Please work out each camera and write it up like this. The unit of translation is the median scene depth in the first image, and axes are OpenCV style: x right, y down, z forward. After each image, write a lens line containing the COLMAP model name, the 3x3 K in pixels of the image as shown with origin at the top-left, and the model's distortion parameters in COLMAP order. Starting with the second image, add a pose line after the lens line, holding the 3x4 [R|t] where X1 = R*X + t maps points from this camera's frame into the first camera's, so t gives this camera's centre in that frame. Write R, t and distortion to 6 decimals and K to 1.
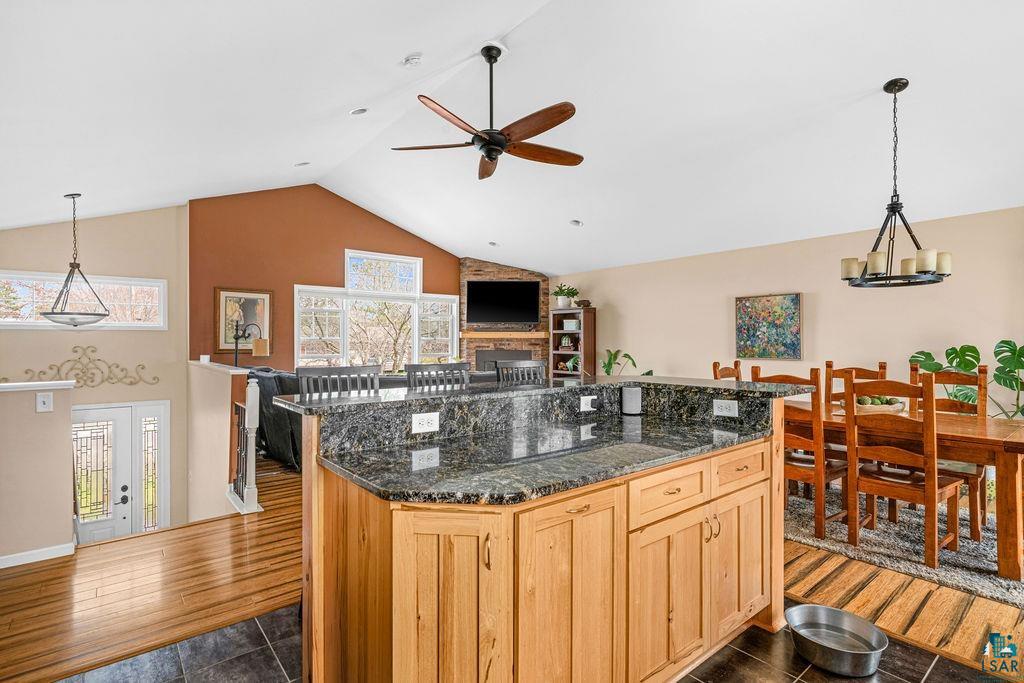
lens RADIAL K [[493.8, 0, 512.3], [0, 493.8, 343.8], [0, 0, 1]] dist [-0.003304, 0.000020]
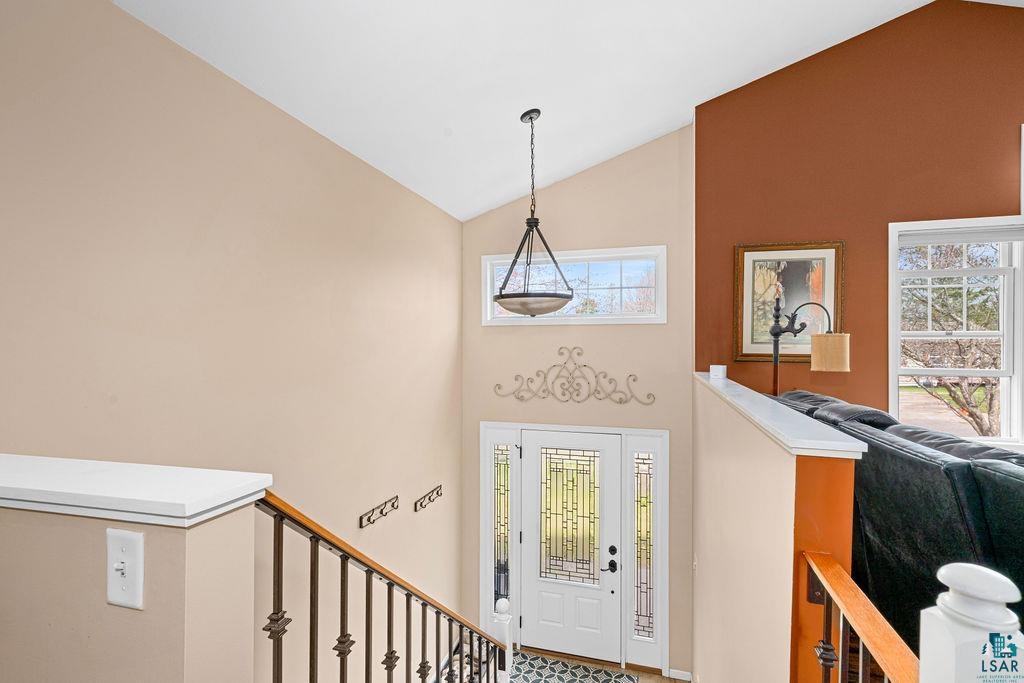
lens RADIAL K [[493.8, 0, 512.3], [0, 493.8, 343.8], [0, 0, 1]] dist [-0.003304, 0.000020]
pose [[0.571731, 0.002105, -0.820439, -0.298746], [-0.003388, 0.999994, 0.000204, 0.000291], [0.820434, 0.002663, 0.571734, 0.489130]]
